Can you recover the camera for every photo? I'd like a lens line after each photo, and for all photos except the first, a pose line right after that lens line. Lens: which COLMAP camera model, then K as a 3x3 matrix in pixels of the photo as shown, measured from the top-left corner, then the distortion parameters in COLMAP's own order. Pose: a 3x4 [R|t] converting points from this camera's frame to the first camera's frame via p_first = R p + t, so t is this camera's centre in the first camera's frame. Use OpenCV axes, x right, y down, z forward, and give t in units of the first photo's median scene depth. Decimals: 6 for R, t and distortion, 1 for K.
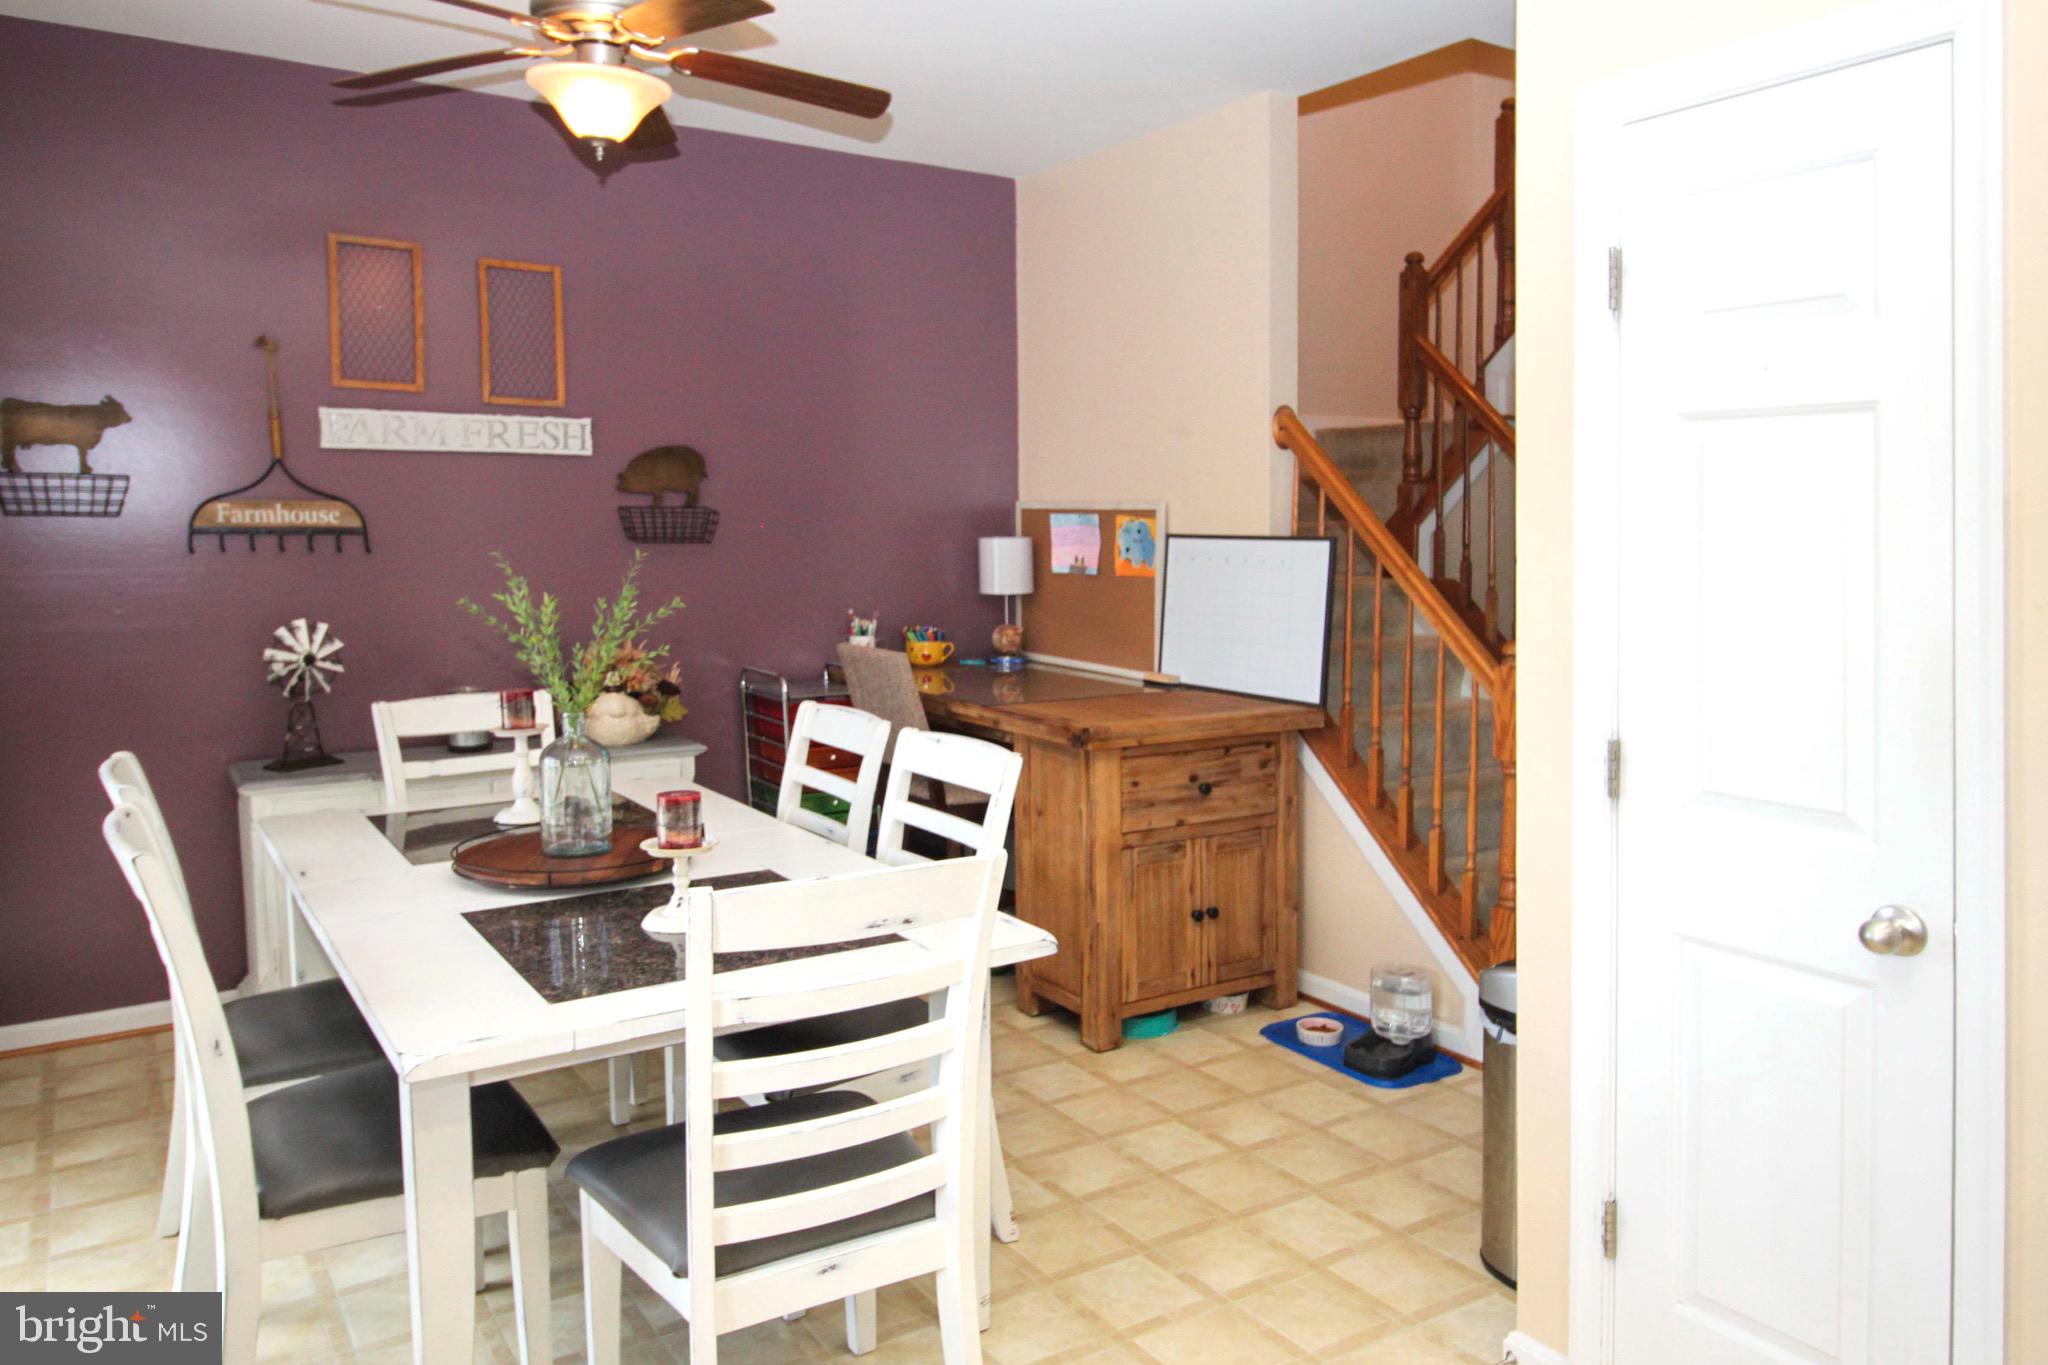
lens RADIAL K [[1450.3, 0, 1030.5], [0, 1450.3, 679.4], [0, 0, 1]] dist [0.022693, -0.007610]
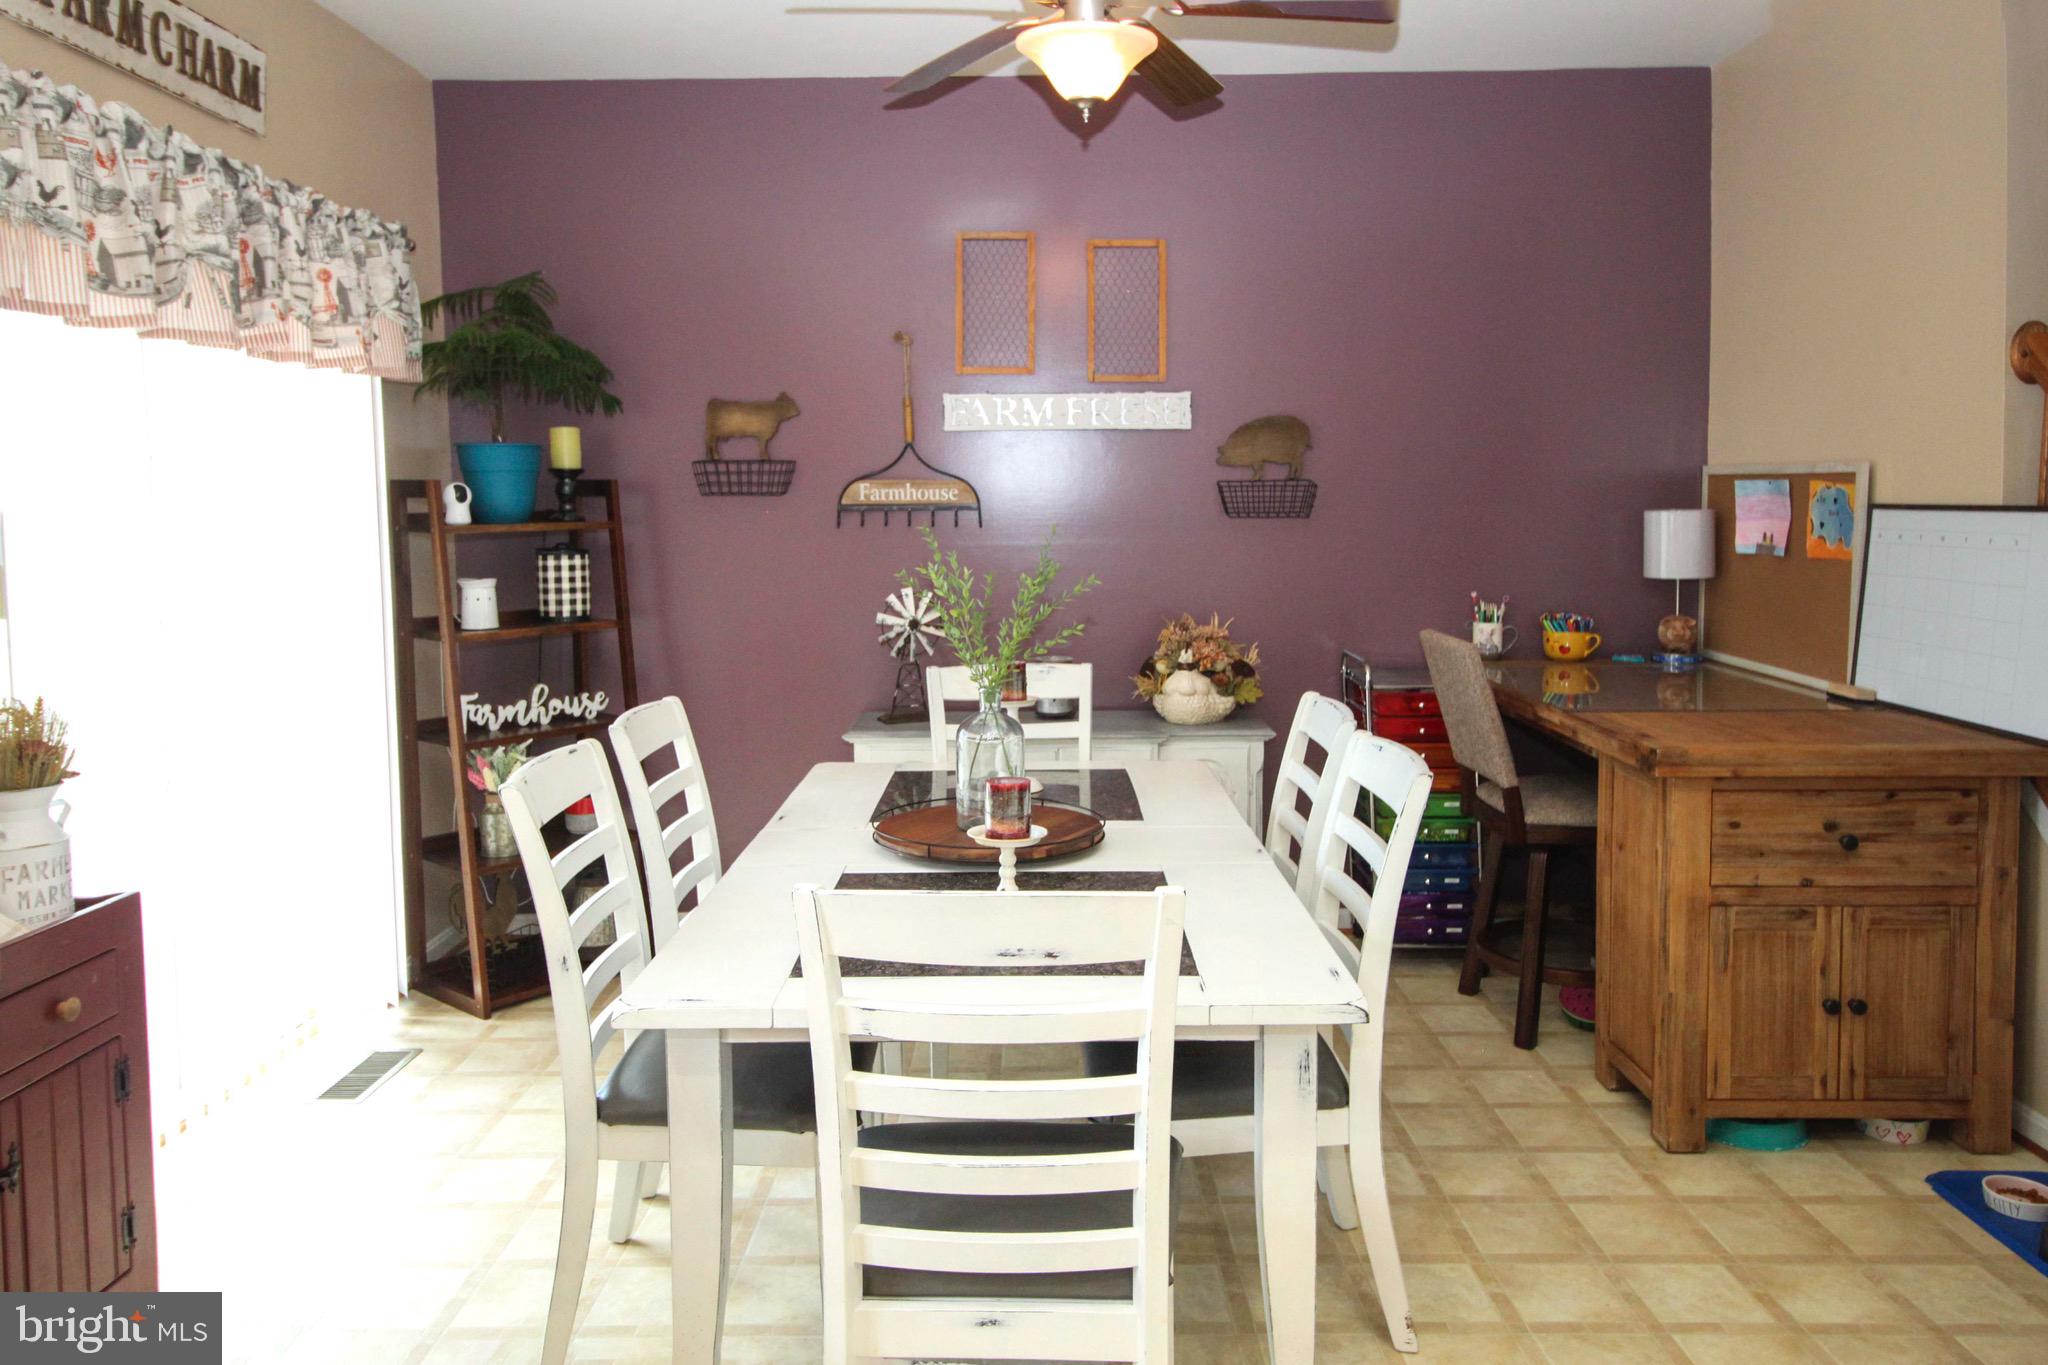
lens RADIAL K [[1450.3, 0, 1019.5], [0, 1450.3, 685.7], [0, 0, 1]] dist [0.022693, -0.007610]
pose [[0.833058, 0.063171, -0.549567, 0.172187], [-0.051486, 0.998000, 0.036672, -0.011451], [0.550785, -0.002255, 0.834644, 0.127185]]
